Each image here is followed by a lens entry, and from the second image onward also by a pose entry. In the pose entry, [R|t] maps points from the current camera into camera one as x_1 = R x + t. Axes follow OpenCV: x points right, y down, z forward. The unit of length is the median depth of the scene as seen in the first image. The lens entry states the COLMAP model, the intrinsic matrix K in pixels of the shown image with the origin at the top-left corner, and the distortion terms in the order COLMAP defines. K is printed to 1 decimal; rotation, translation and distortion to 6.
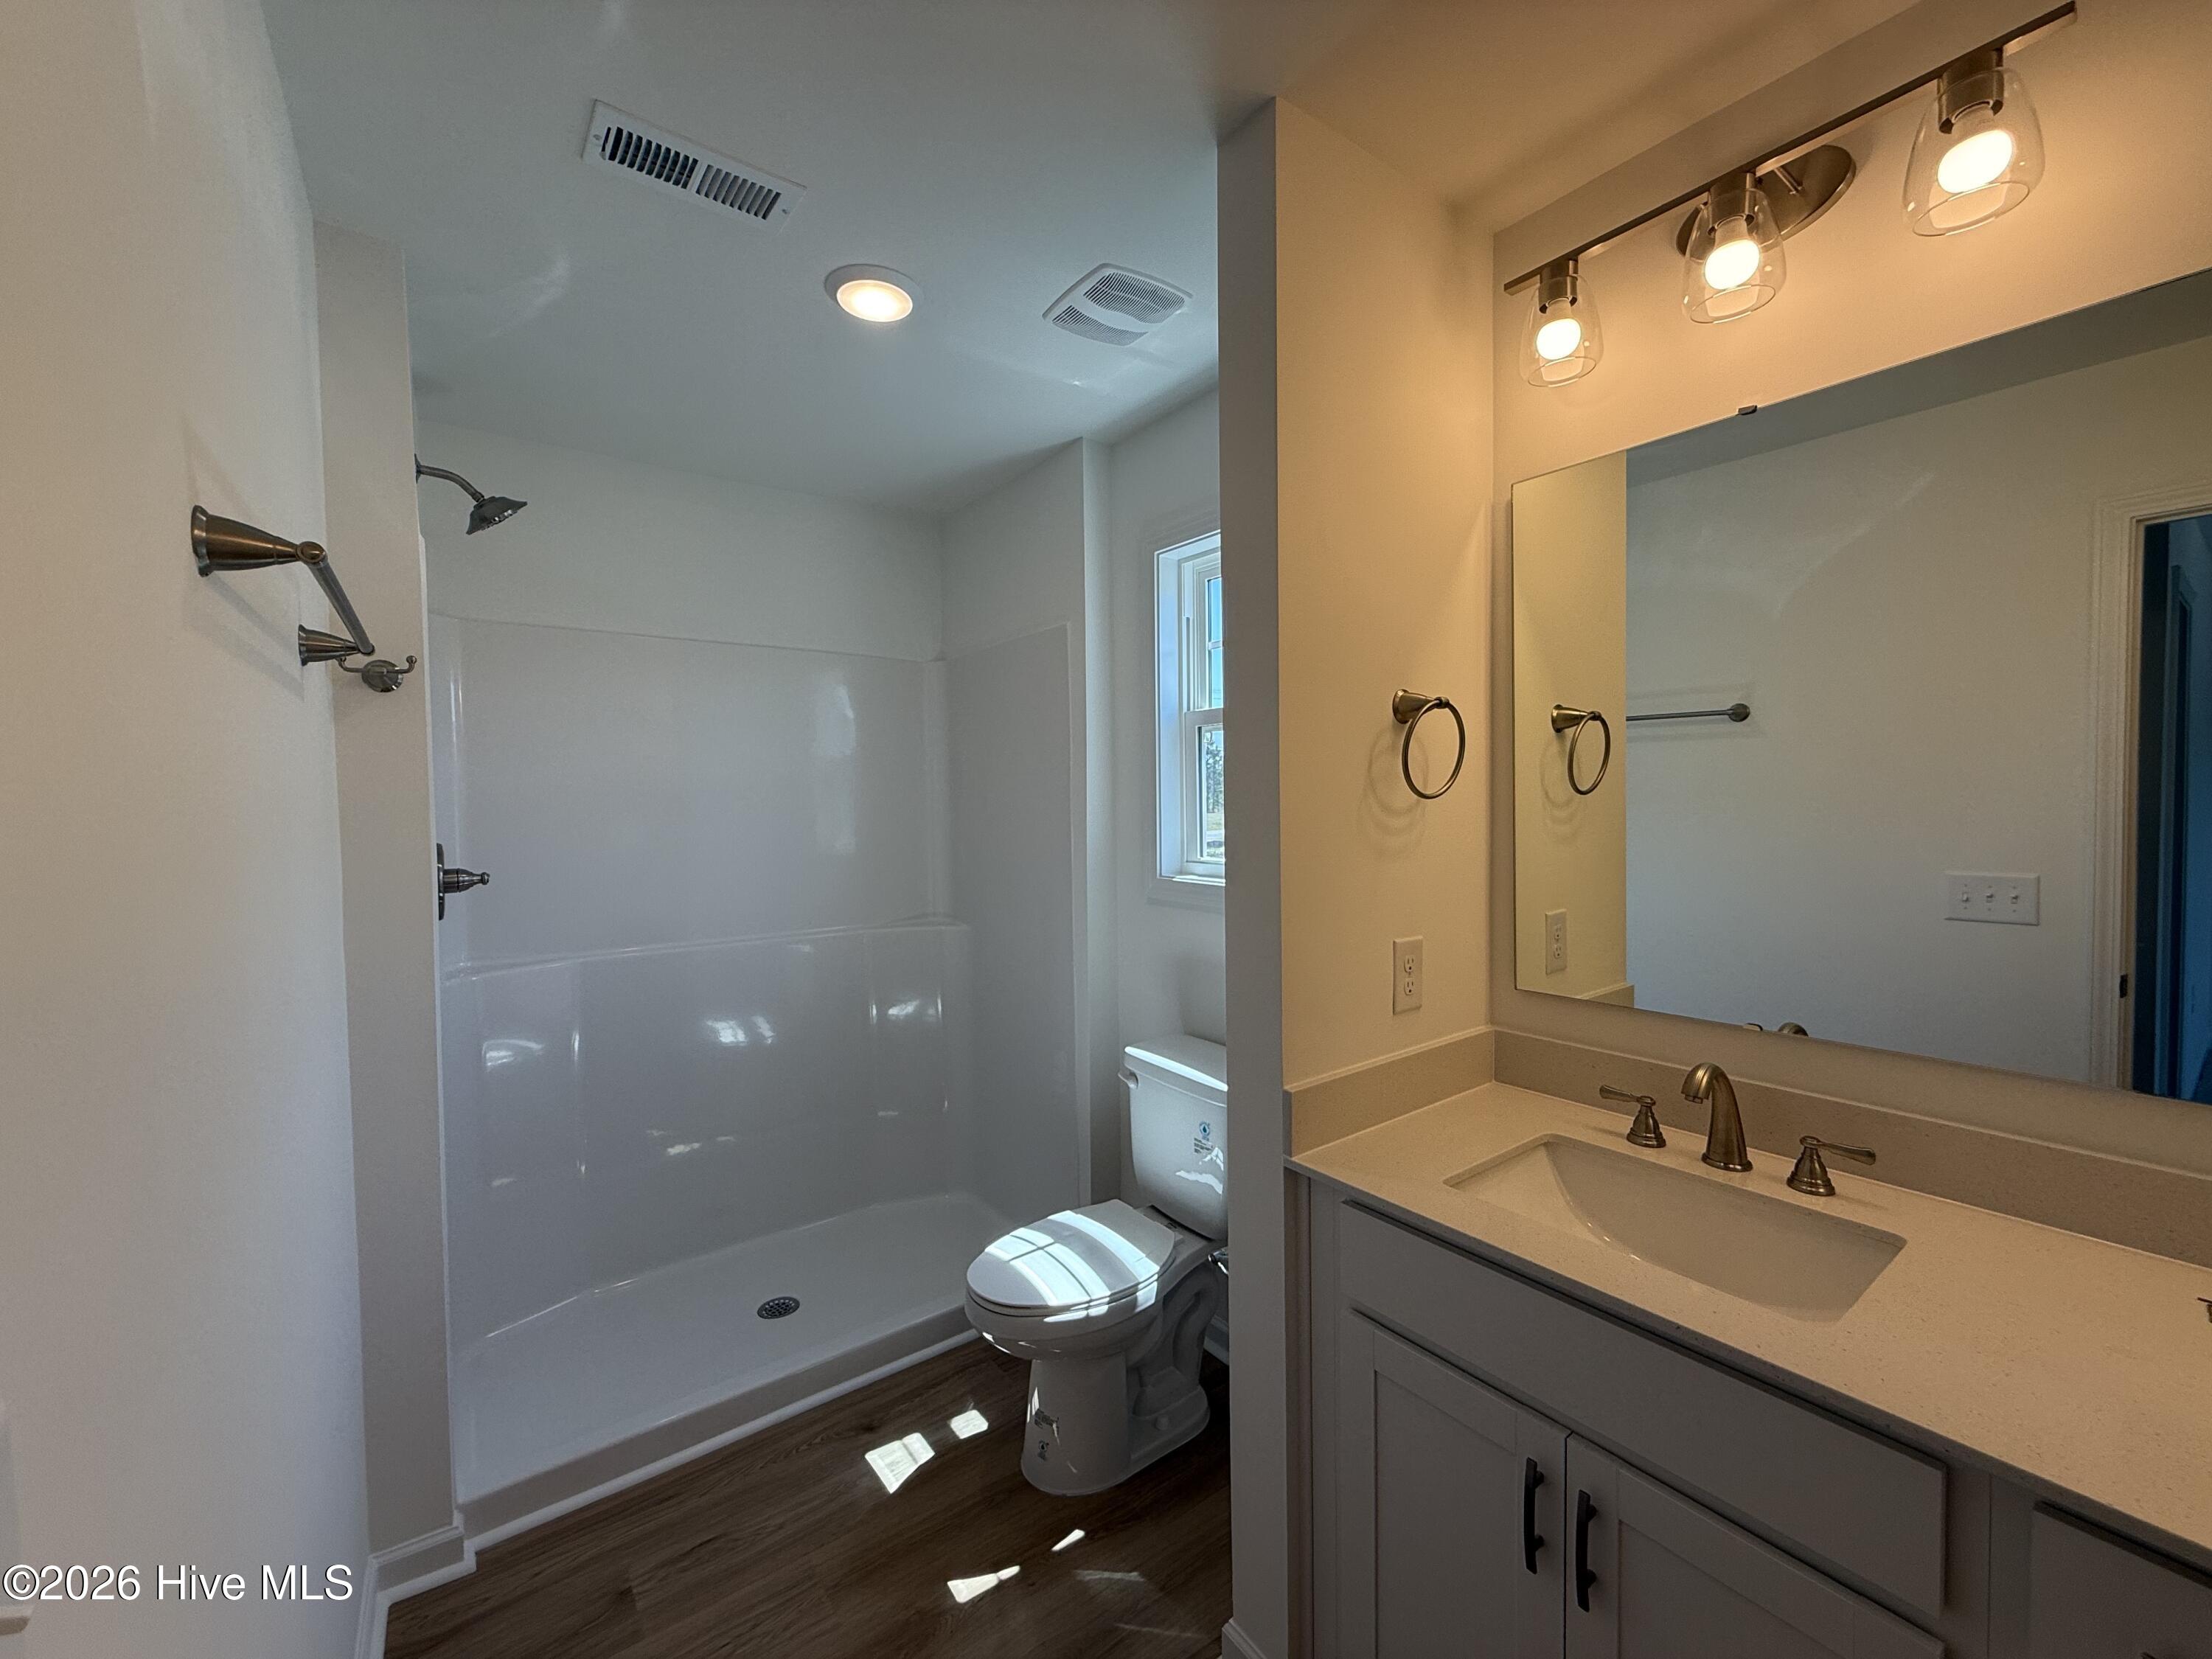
lens RADIAL K [[883.0, 0, 1098.1], [0, 883.0, 829.6], [0, 0, 1]] dist [-0.001301, 0.000612]
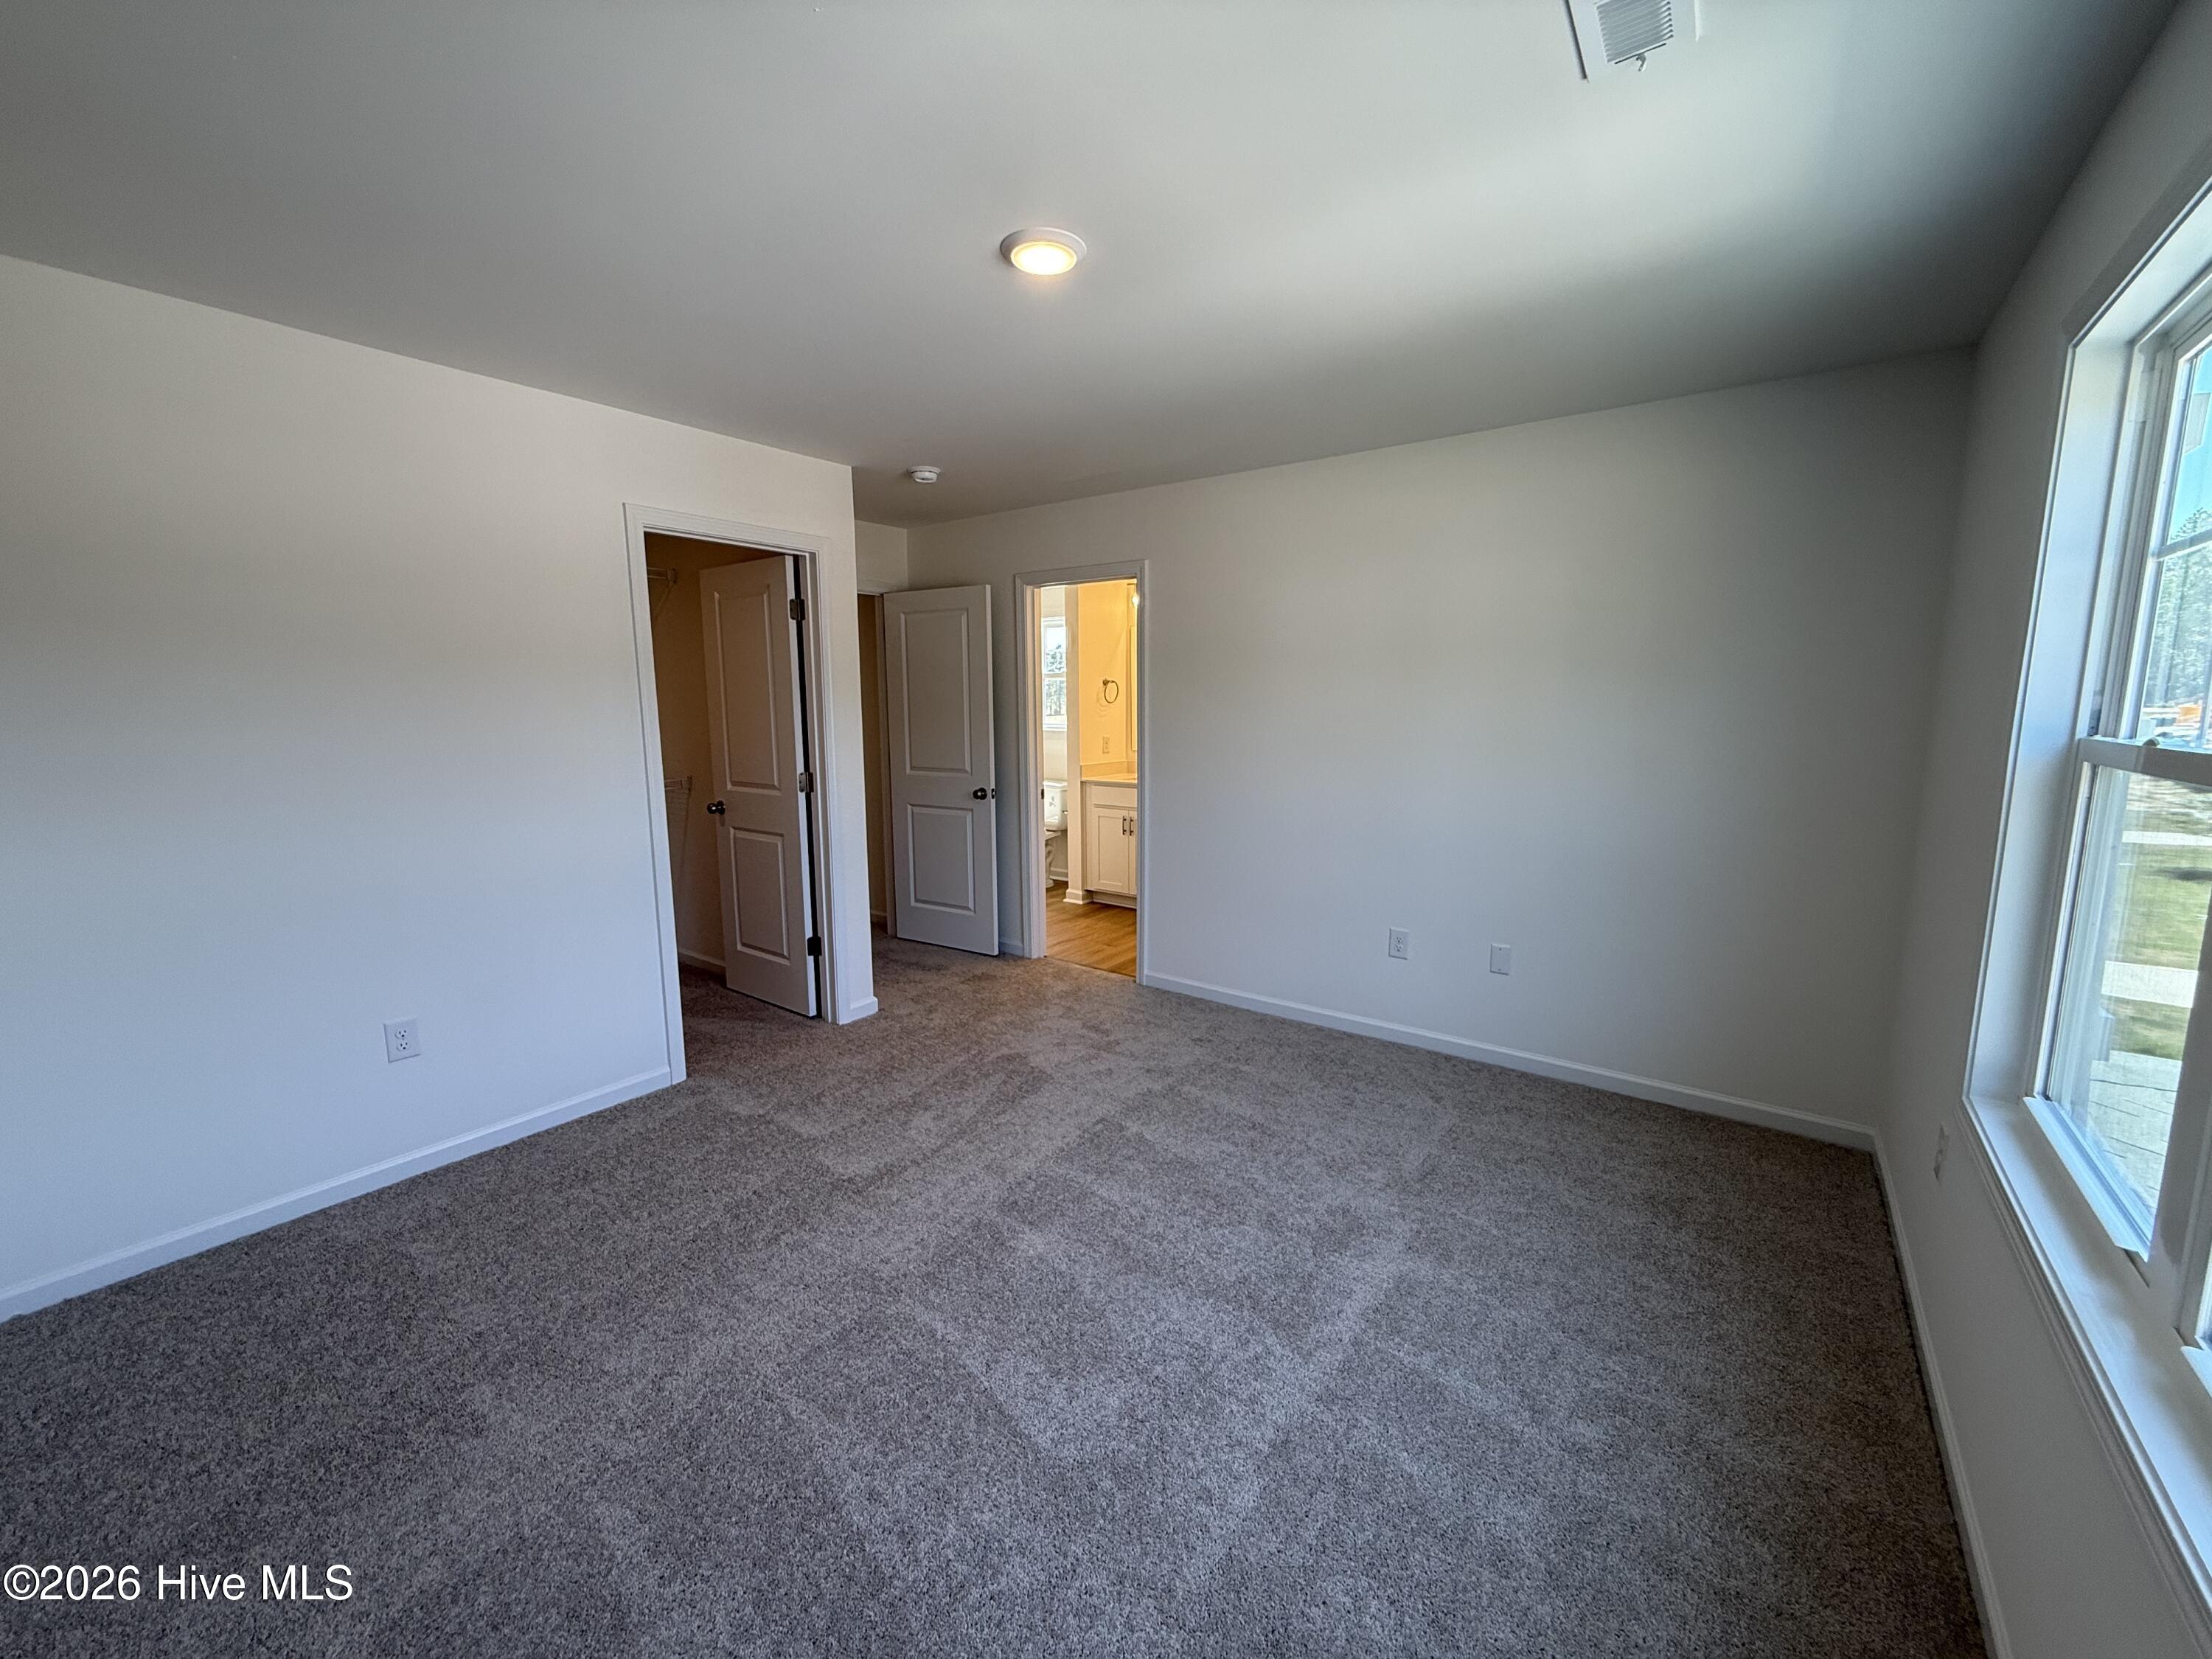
lens RADIAL K [[883.0, 0, 1107.1], [0, 883.0, 827.2], [0, 0, 1]] dist [-0.001301, 0.000612]
pose [[0.954484, -0.032690, 0.296467, -1.069498], [-0.001838, 0.993312, 0.115446, 0.078609], [-0.298258, -0.110737, 0.948040, -3.576479]]
